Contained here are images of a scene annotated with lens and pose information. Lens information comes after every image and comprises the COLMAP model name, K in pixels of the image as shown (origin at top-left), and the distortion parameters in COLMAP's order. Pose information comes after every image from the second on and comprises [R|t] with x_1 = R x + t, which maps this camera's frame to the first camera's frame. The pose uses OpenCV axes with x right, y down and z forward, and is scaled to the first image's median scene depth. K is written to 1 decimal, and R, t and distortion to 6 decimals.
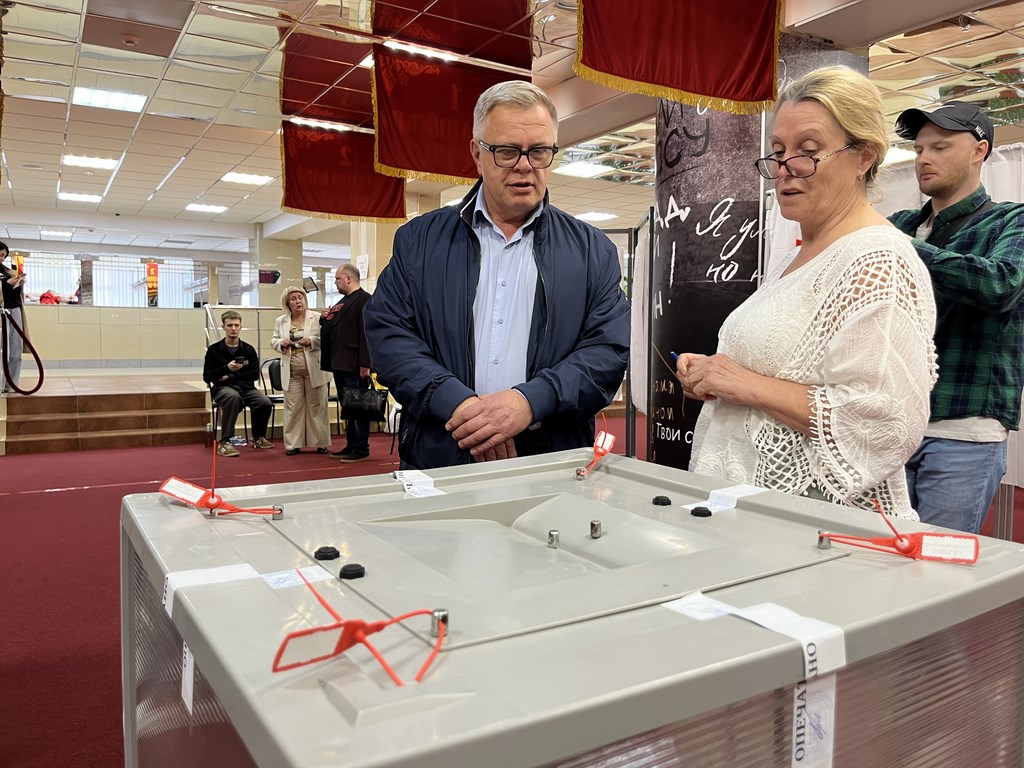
lens RADIAL K [[771.4, 0, 513.1], [0, 771.4, 382.7], [0, 0, 1]] dist [-0.004252, -0.001079]
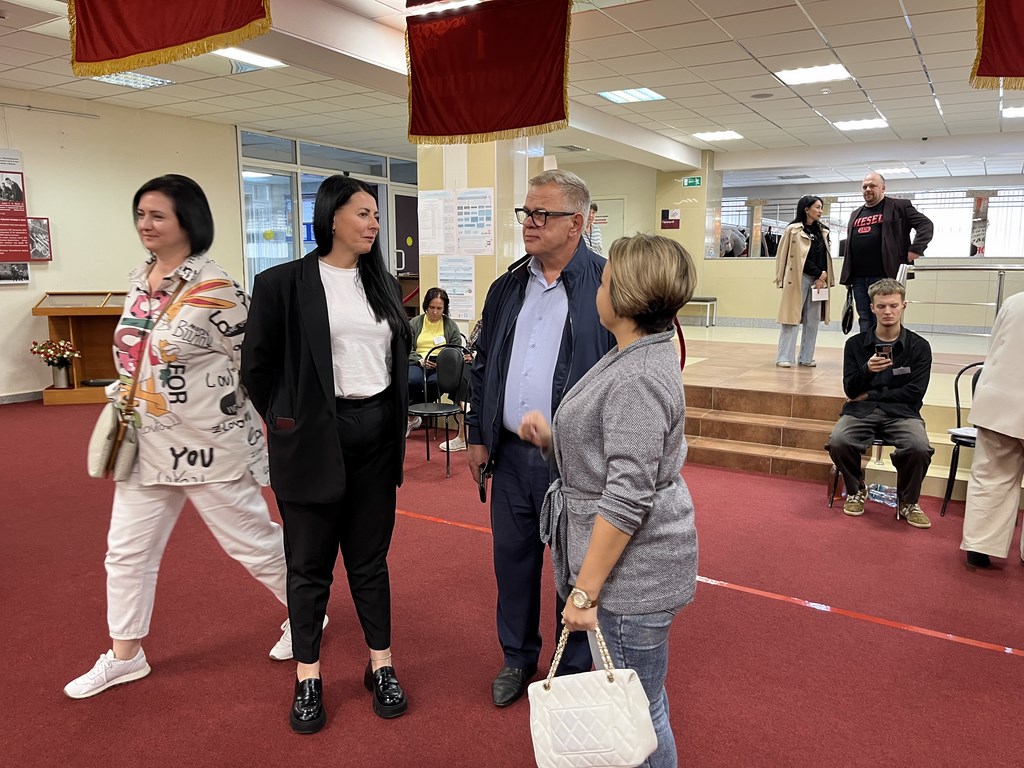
lens RADIAL K [[771.4, 0, 513.1], [0, 771.4, 383.3], [0, 0, 1]] dist [-0.004252, -0.001079]
pose [[0.452044, 0.124214, -0.883305, 0.032700], [-0.052520, 0.992245, 0.112656, -0.064373], [0.890448, -0.004535, 0.455062, 0.459822]]
